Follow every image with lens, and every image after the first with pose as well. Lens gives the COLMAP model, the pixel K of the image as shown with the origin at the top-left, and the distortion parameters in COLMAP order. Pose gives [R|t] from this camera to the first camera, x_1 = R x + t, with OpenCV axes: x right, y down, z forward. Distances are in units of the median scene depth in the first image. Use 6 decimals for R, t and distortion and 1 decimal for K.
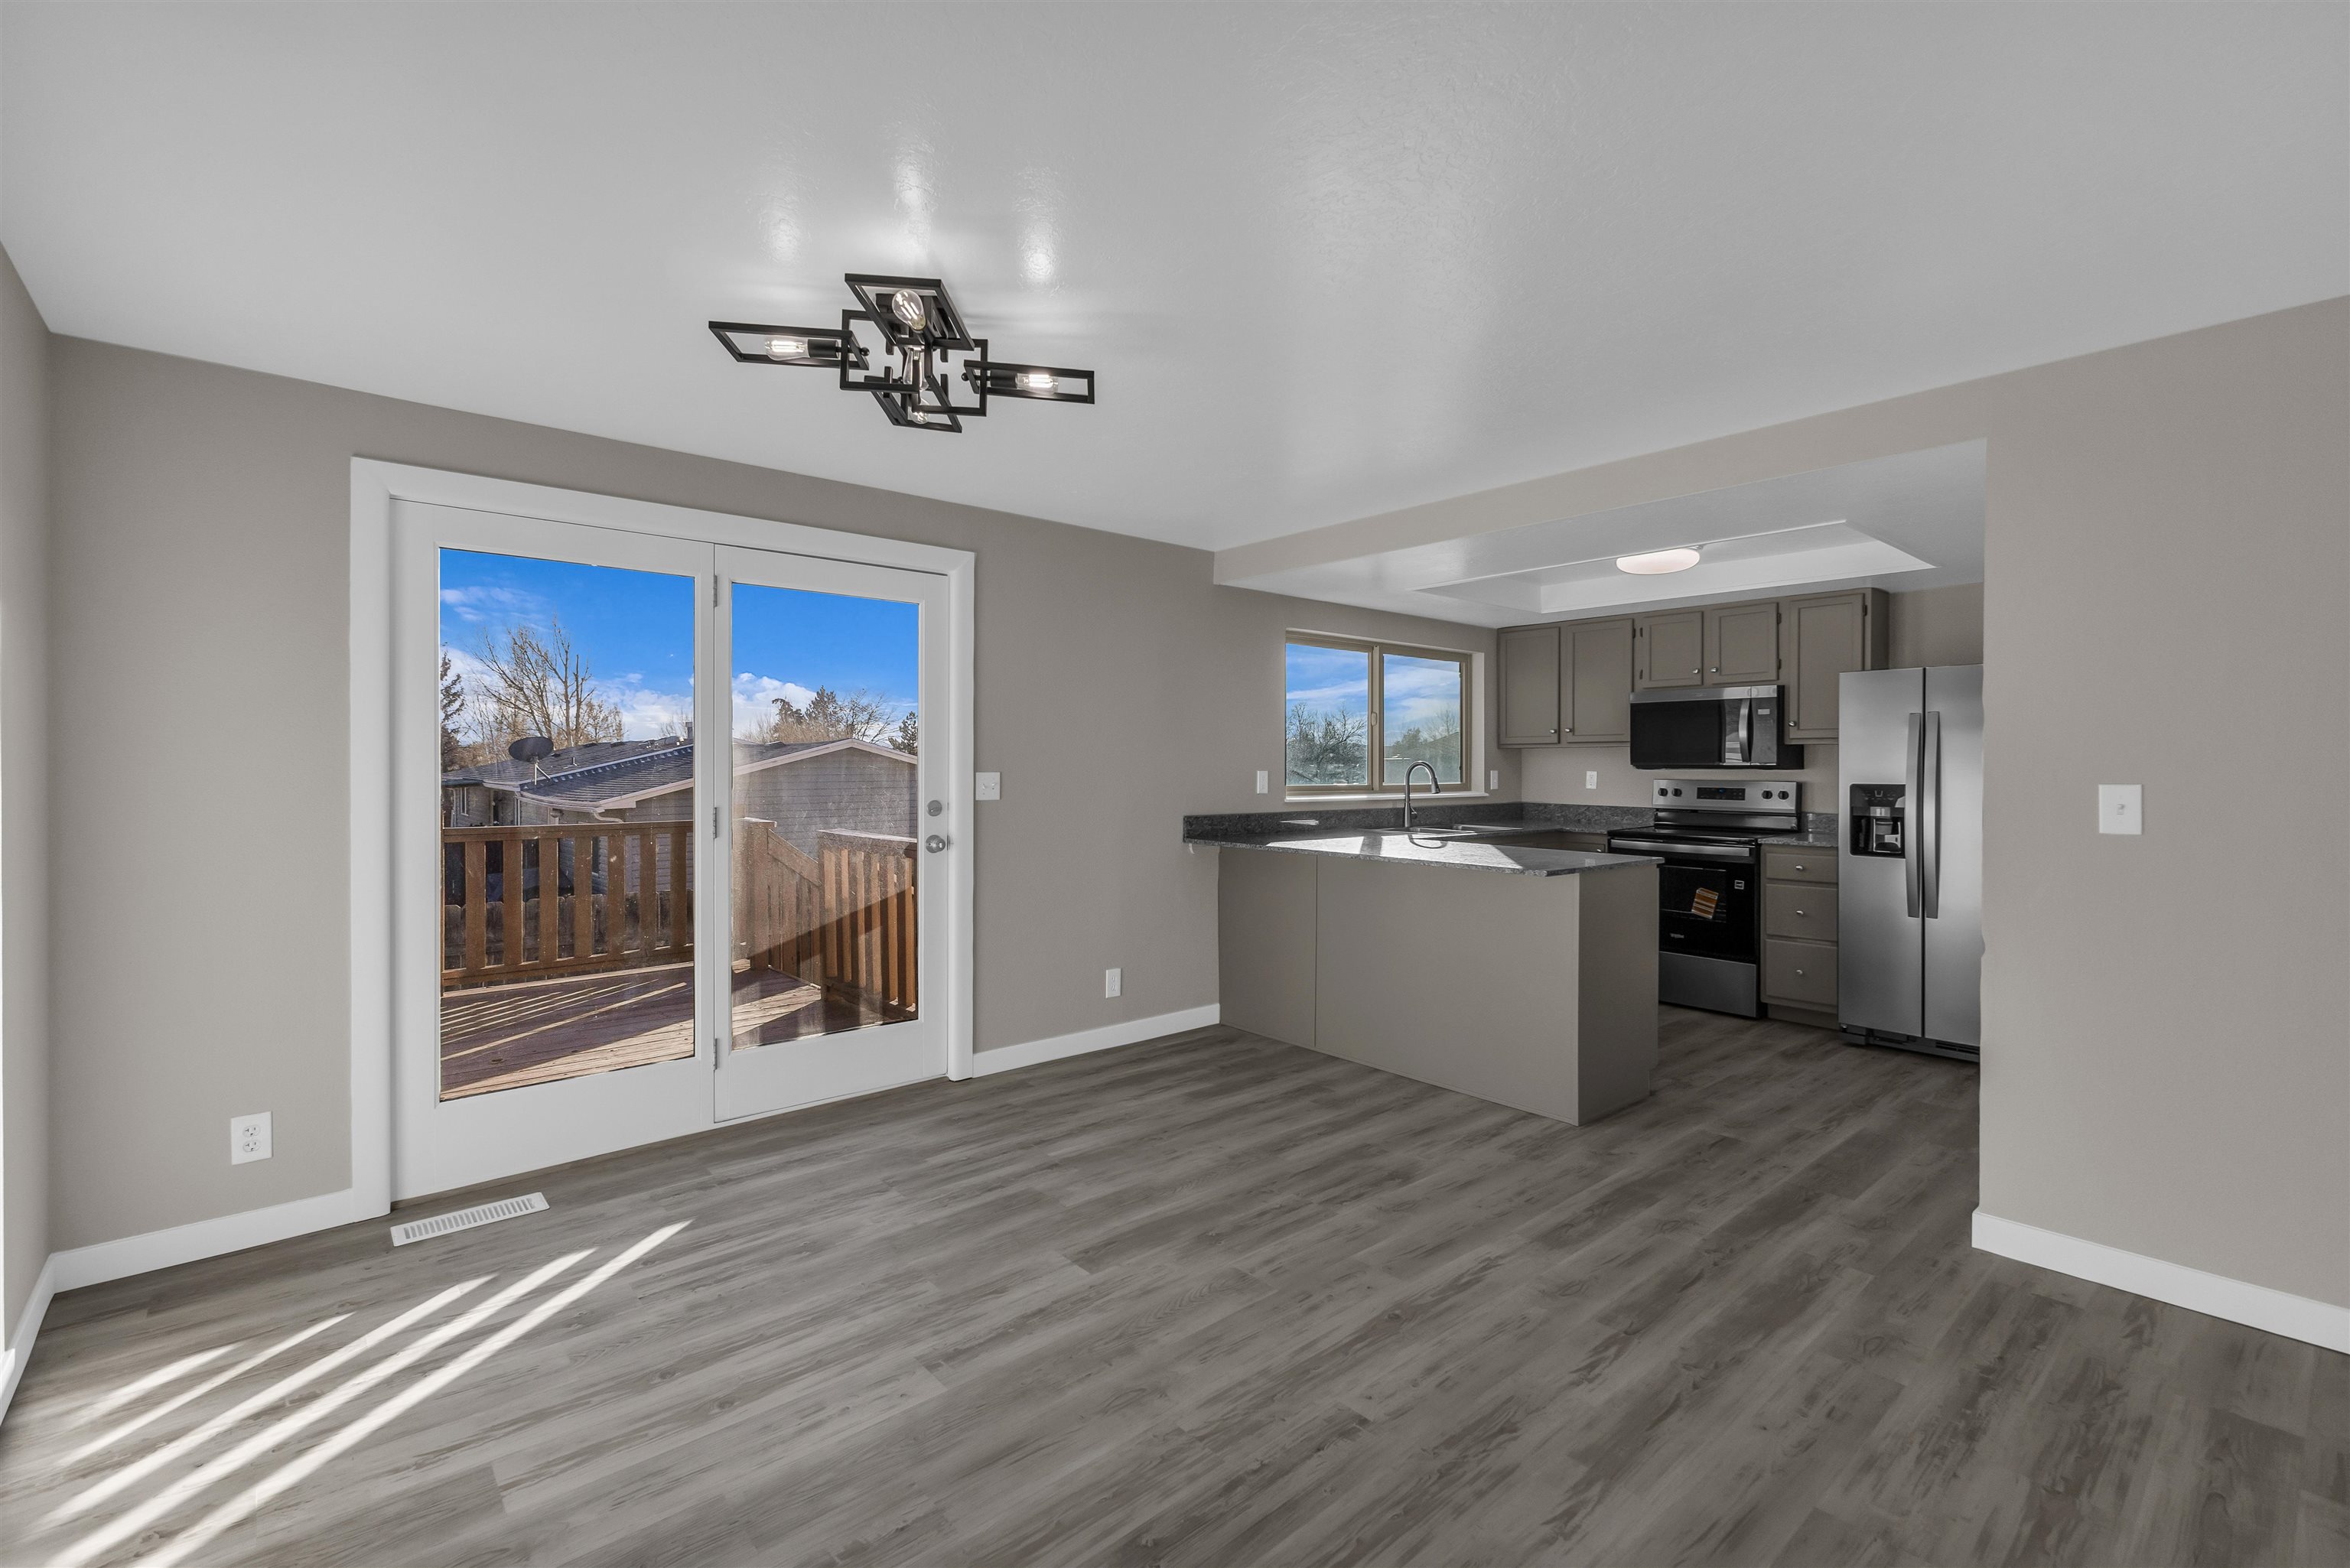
lens RADIAL K [[1022.1, 0, 1178.8], [0, 1022.1, 771.9], [0, 0, 1]] dist [0.005269, 0.000035]
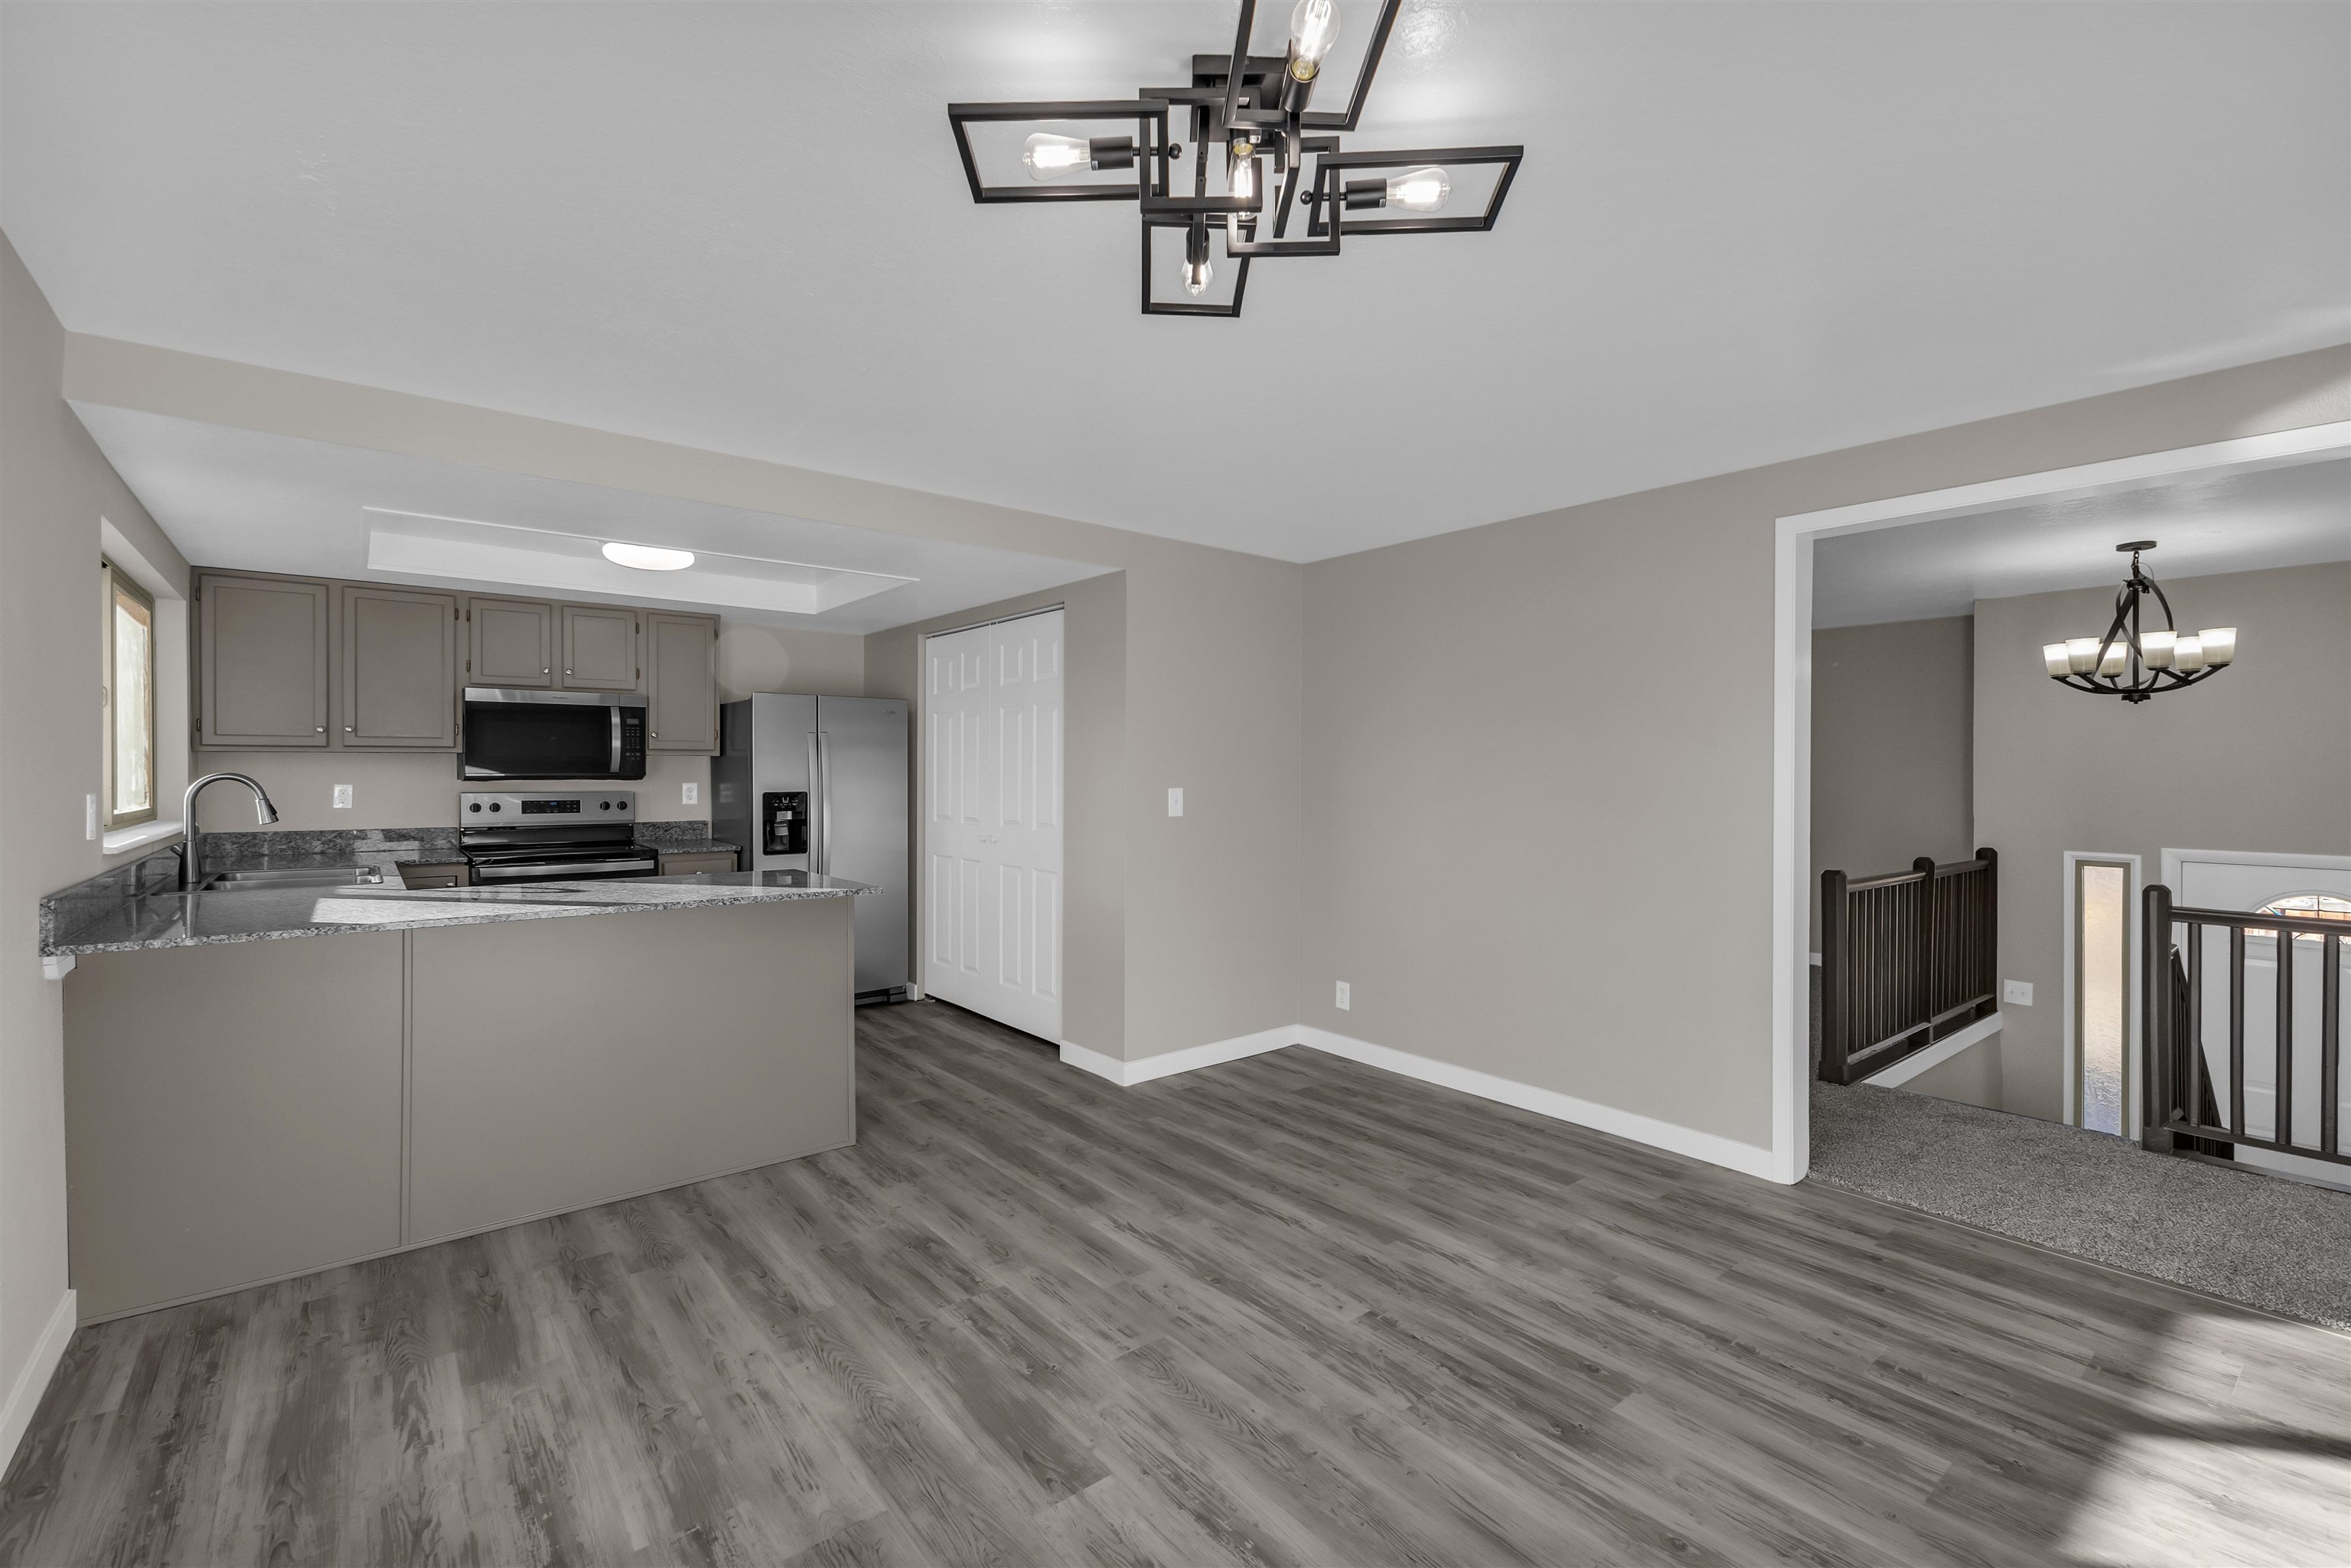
lens RADIAL K [[1022.6, 0, 1179.3], [0, 1022.6, 771.9], [0, 0, 1]] dist [0.005269, 0.000035]
pose [[0.035696, -0.004149, 0.999354, -0.457707], [0.009889, 0.999944, 0.003798, -0.009913], [-0.999314, 0.009747, 0.035735, 0.513409]]
